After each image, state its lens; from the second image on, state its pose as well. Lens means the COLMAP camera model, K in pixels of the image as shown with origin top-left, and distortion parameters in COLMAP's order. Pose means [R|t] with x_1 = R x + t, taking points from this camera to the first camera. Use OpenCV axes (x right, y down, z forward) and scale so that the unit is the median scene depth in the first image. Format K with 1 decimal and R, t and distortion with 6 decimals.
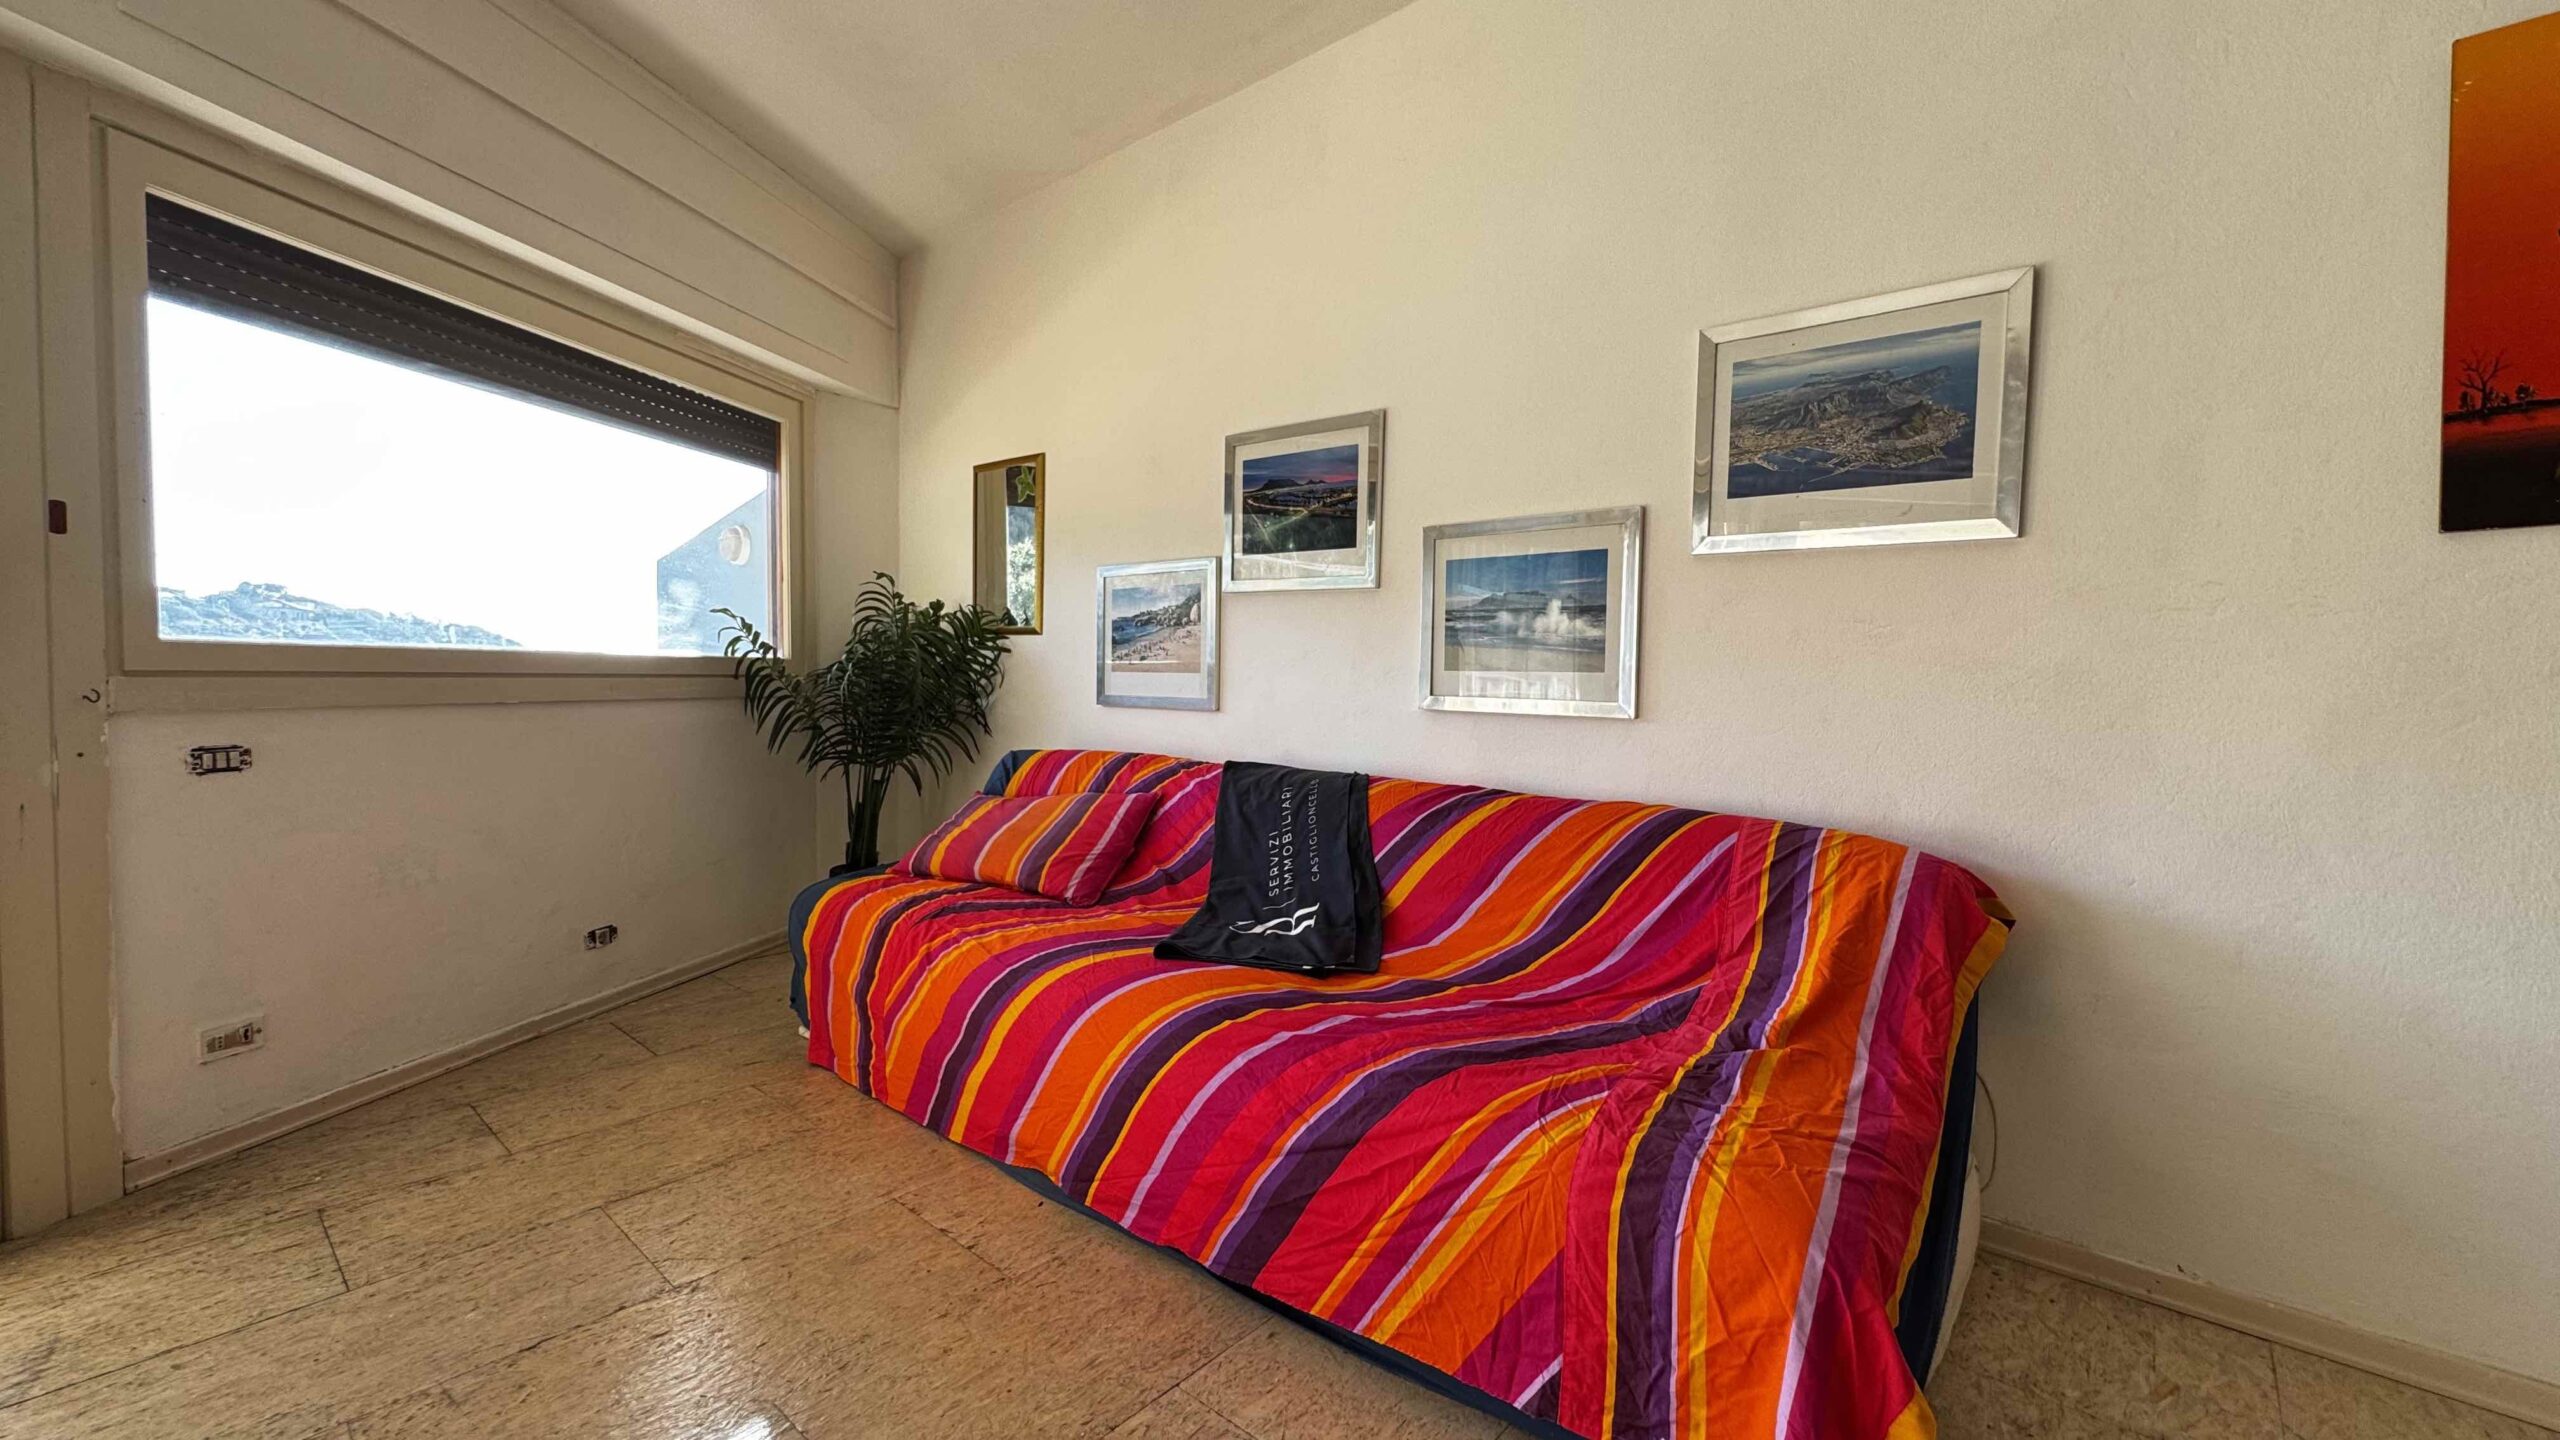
lens RADIAL K [[1021.2, 0, 1278.5], [0, 1021.2, 719.1], [0, 0, 1]] dist [-0.002314, -0.000110]
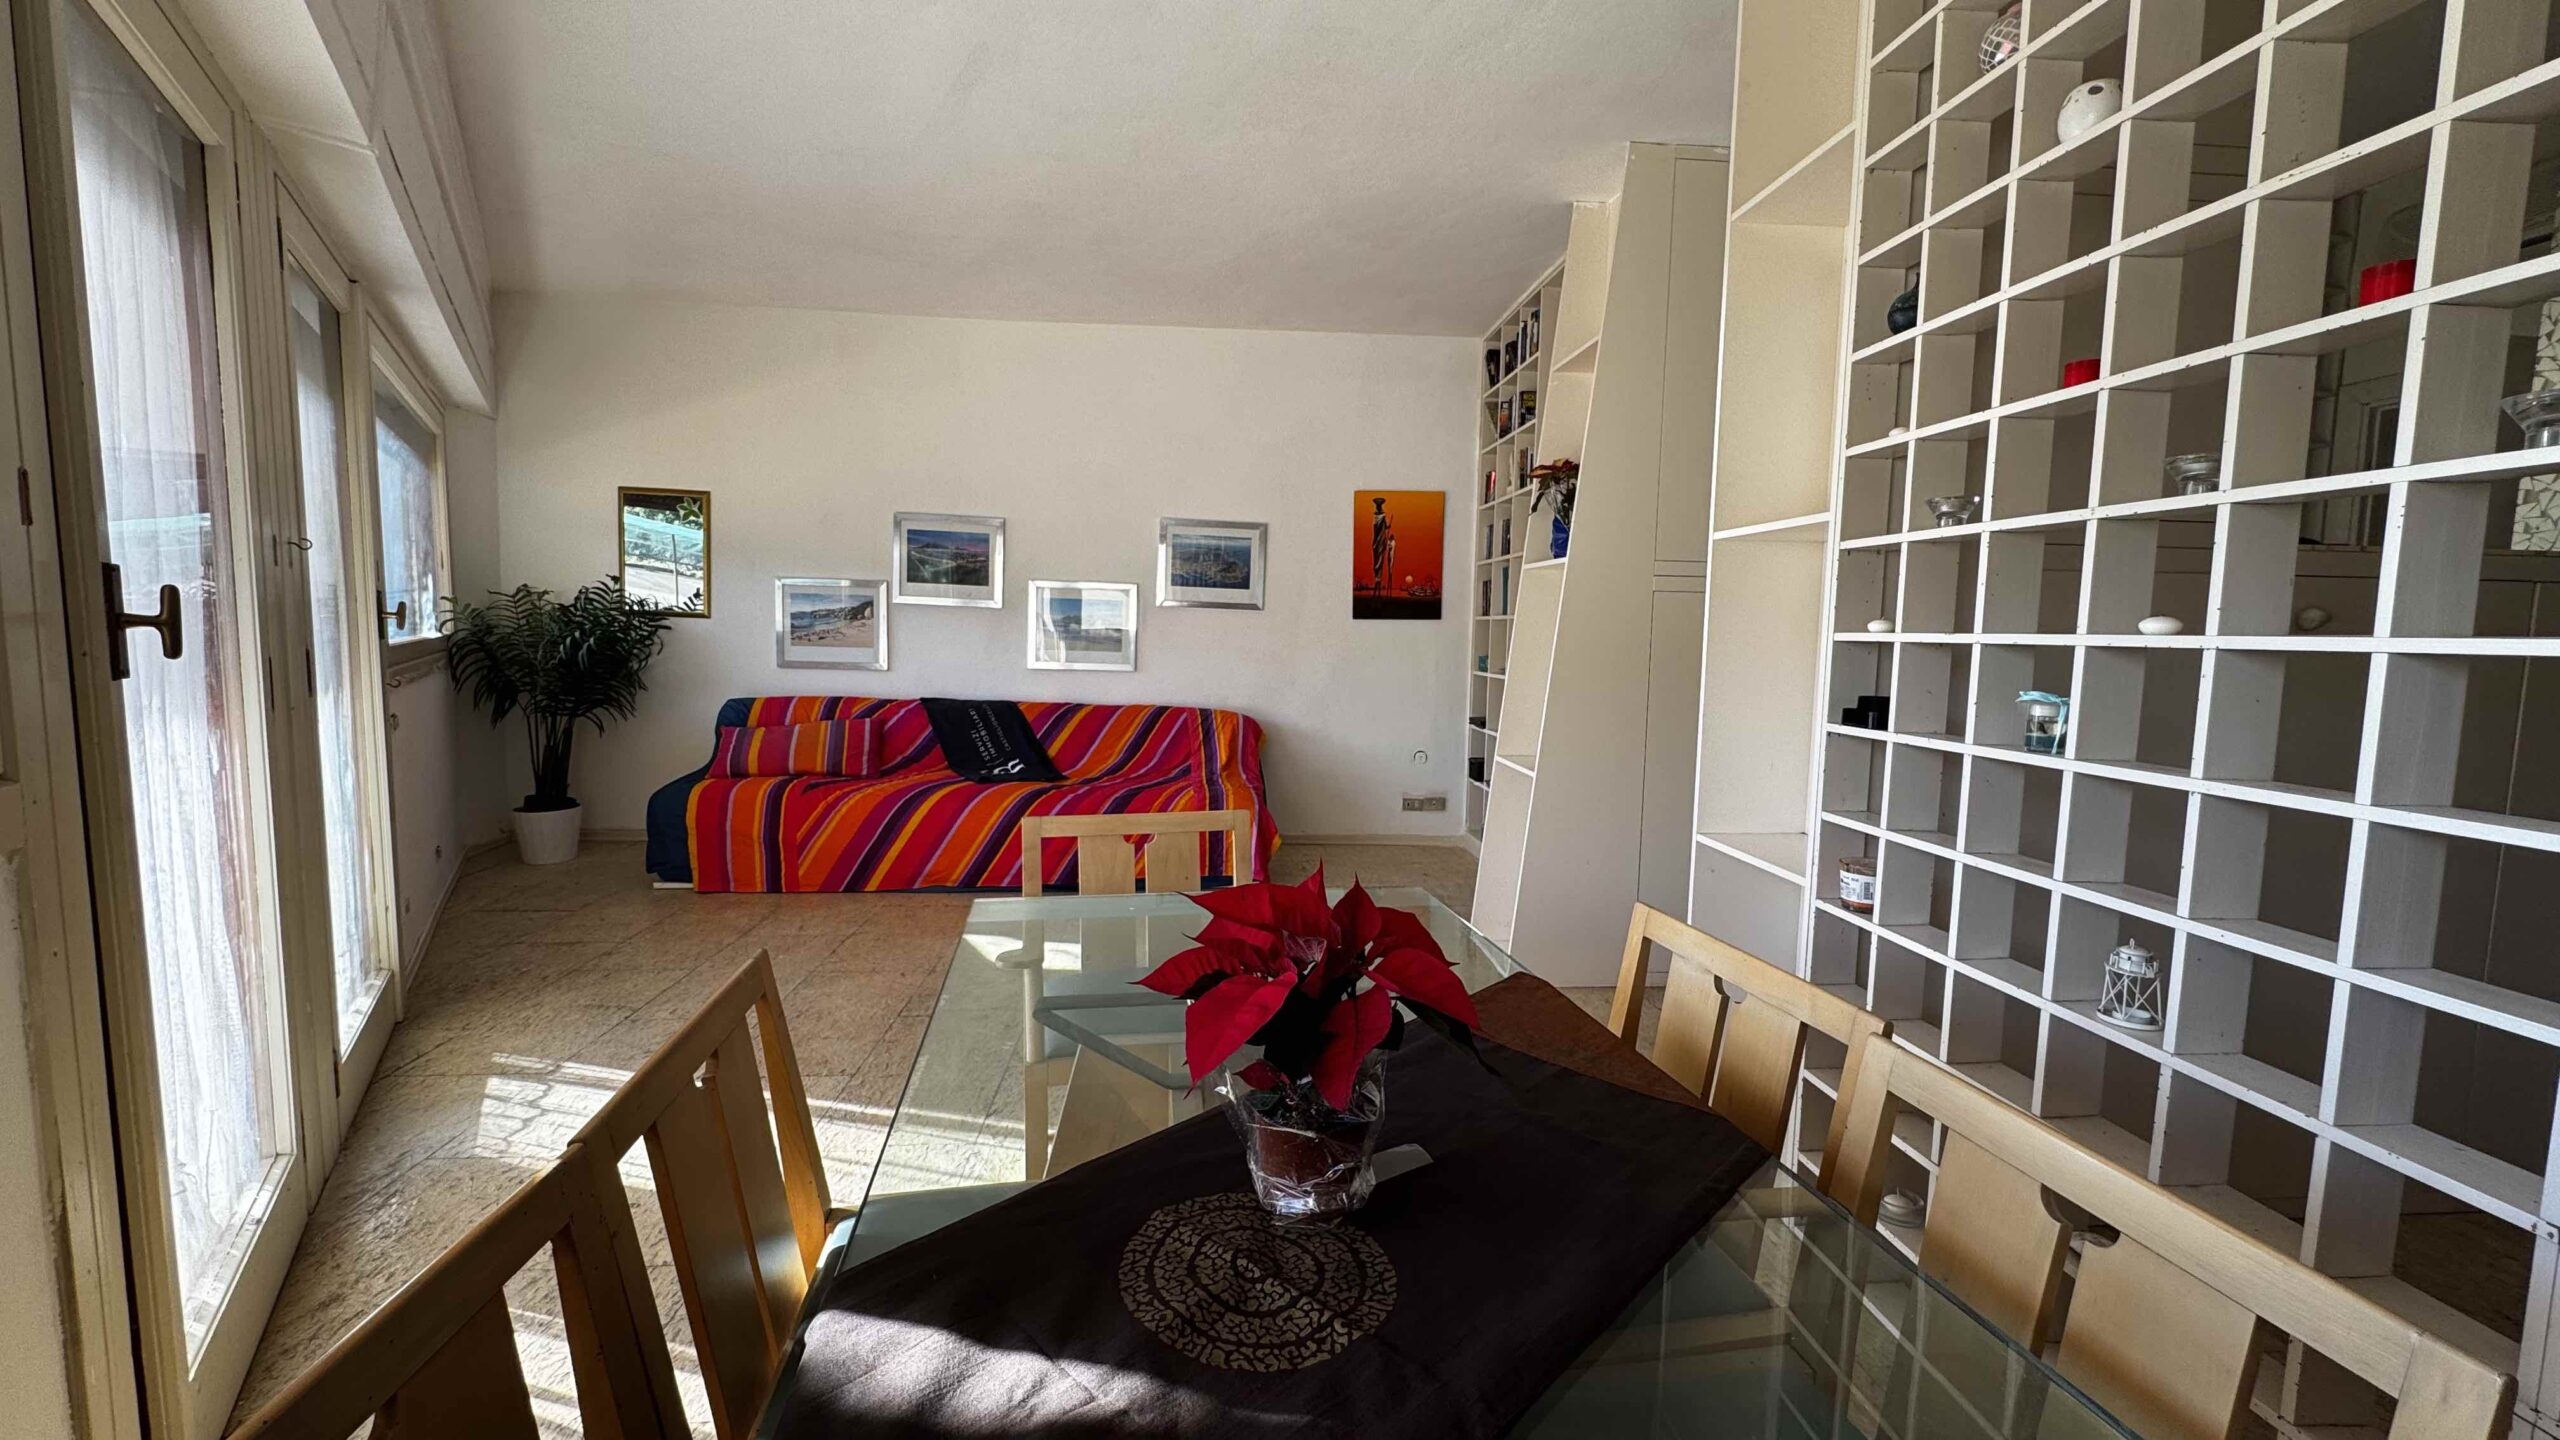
lens RADIAL K [[1021.2, 0, 1278.5], [0, 1021.2, 719.1], [0, 0, 1]] dist [-0.002314, -0.000110]
pose [[0.696298, -0.058078, 0.715399, -1.178094], [0.011020, 0.997468, 0.070251, -0.055268], [-0.717668, -0.041032, 0.695175, -0.959981]]
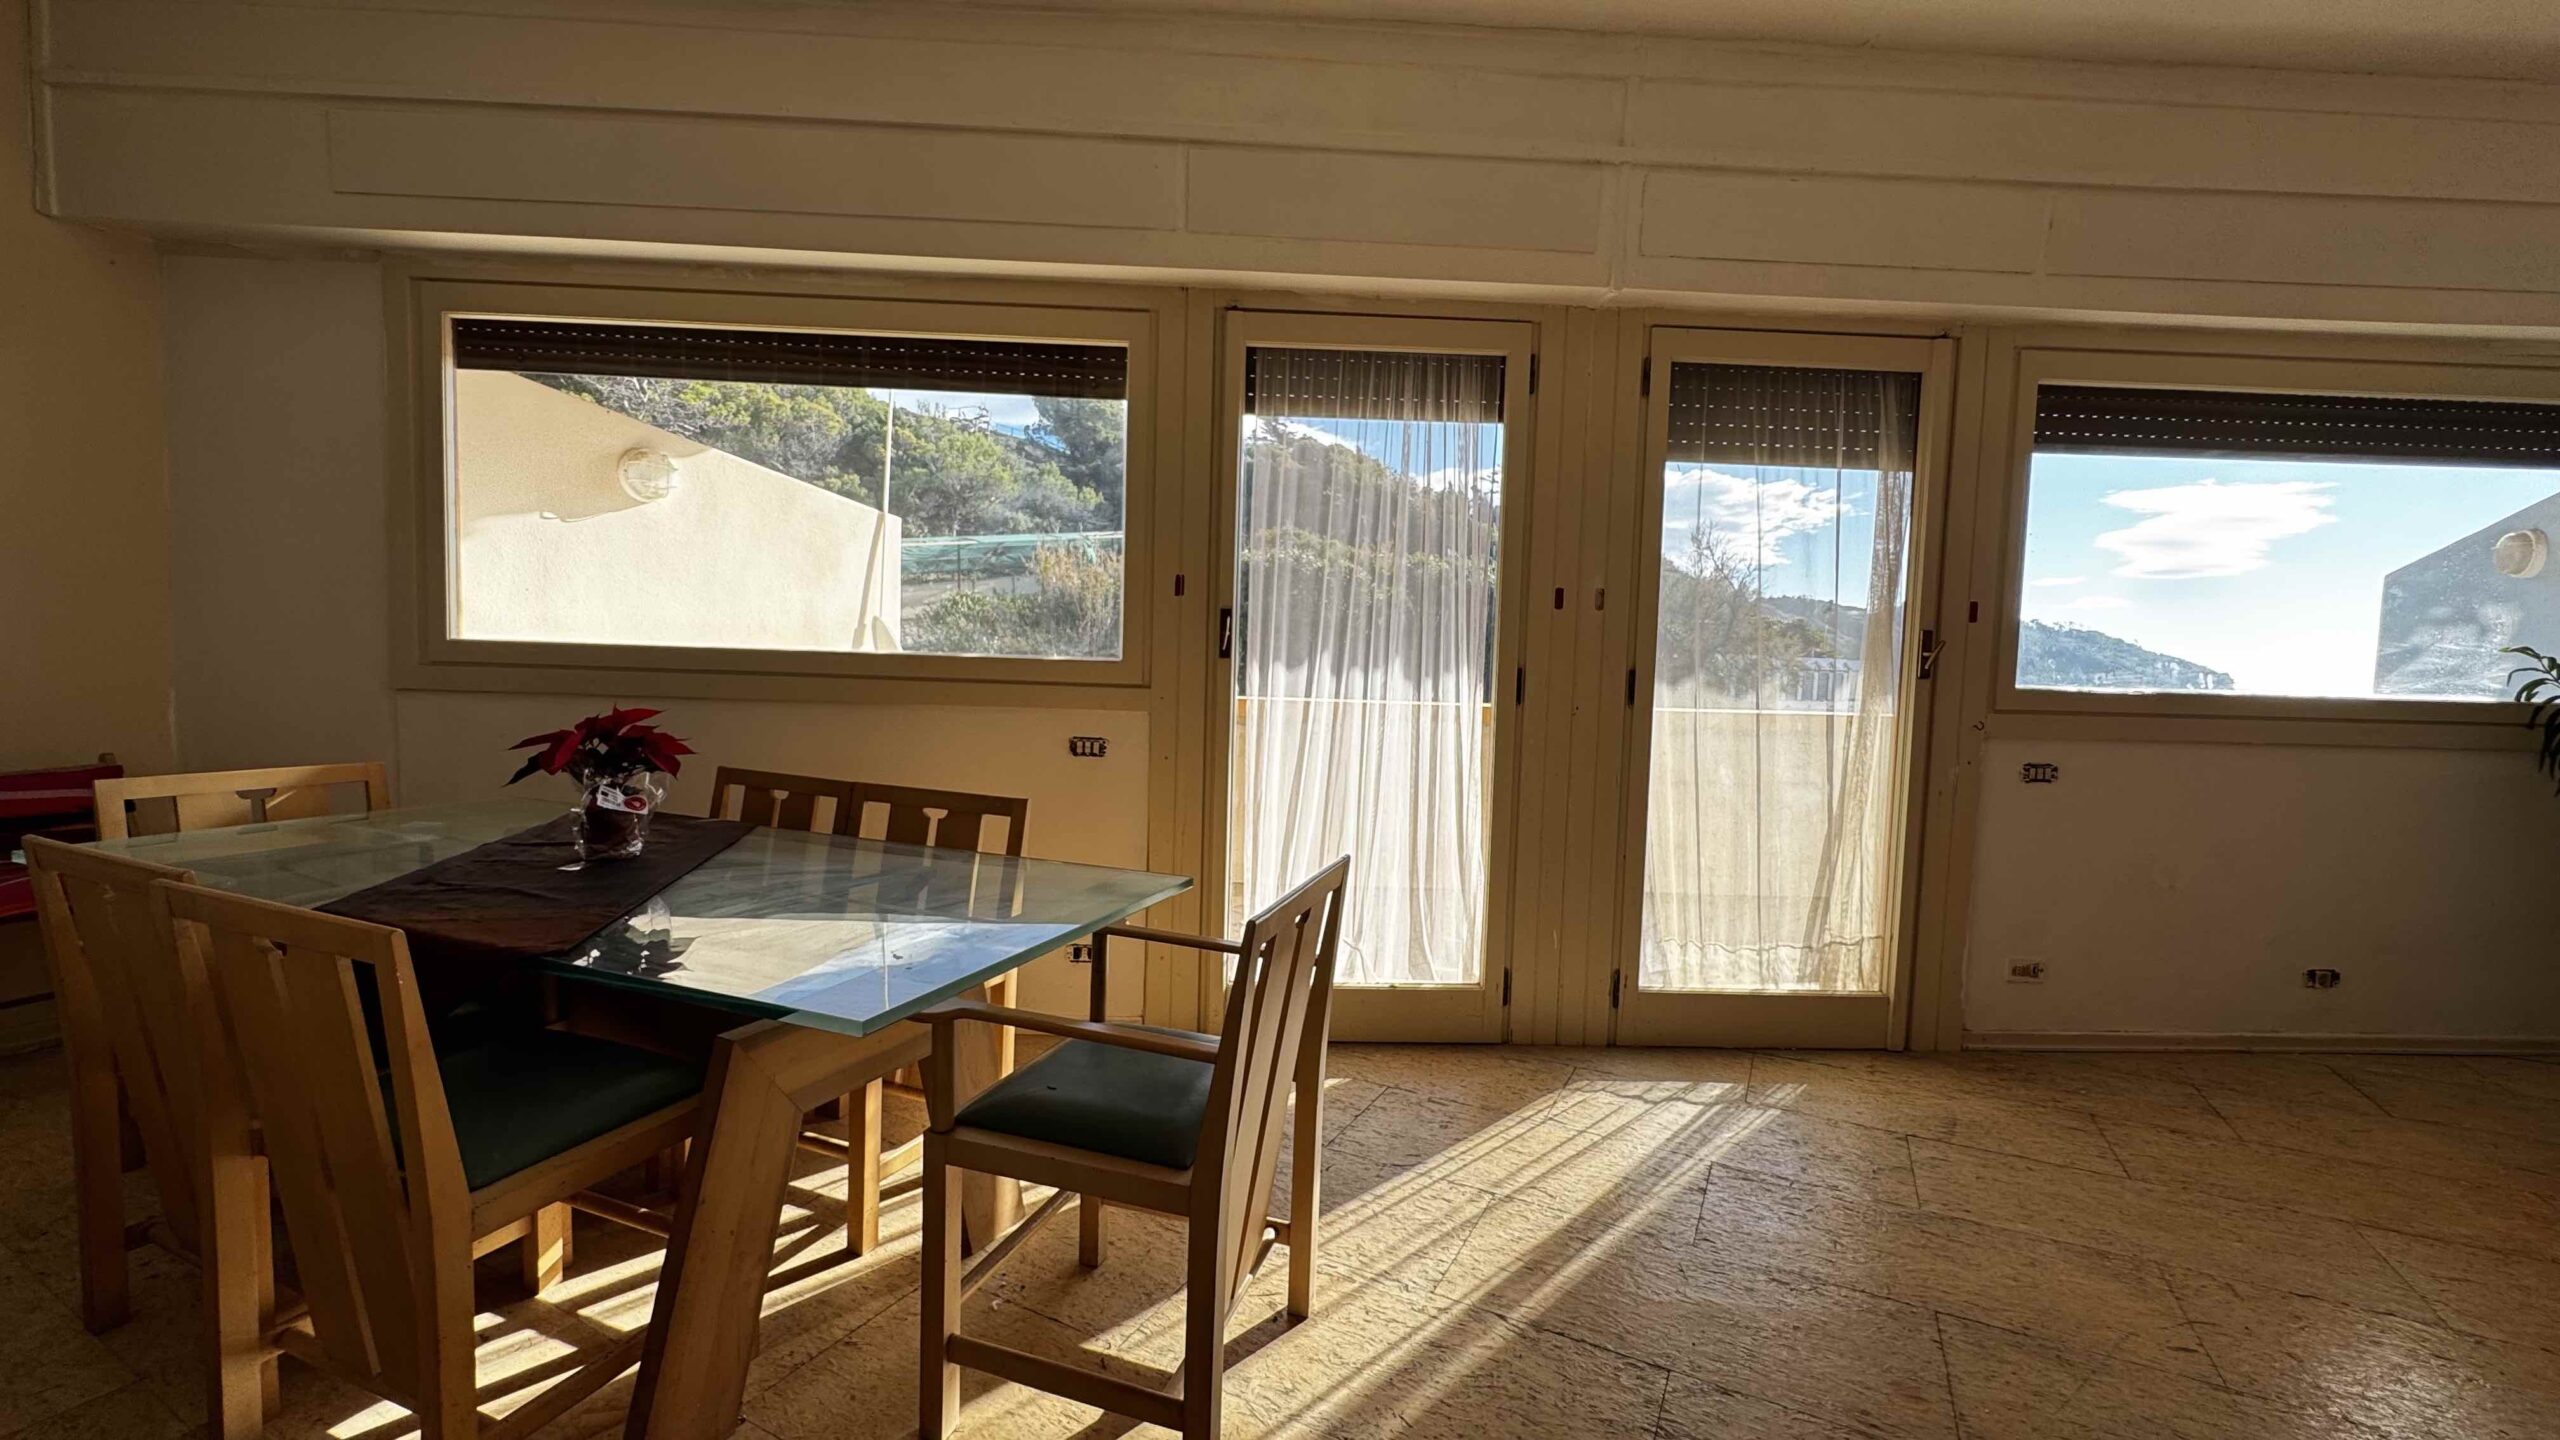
lens RADIAL K [[1021.2, 0, 1278.5], [0, 1021.2, 719.1], [0, 0, 1]] dist [-0.002314, -0.000110]
pose [[0.231021, 0.059964, -0.971099, 0.084863], [-0.064523, 0.996846, 0.046204, -0.031241], [0.970807, 0.051984, 0.234161, -0.351885]]
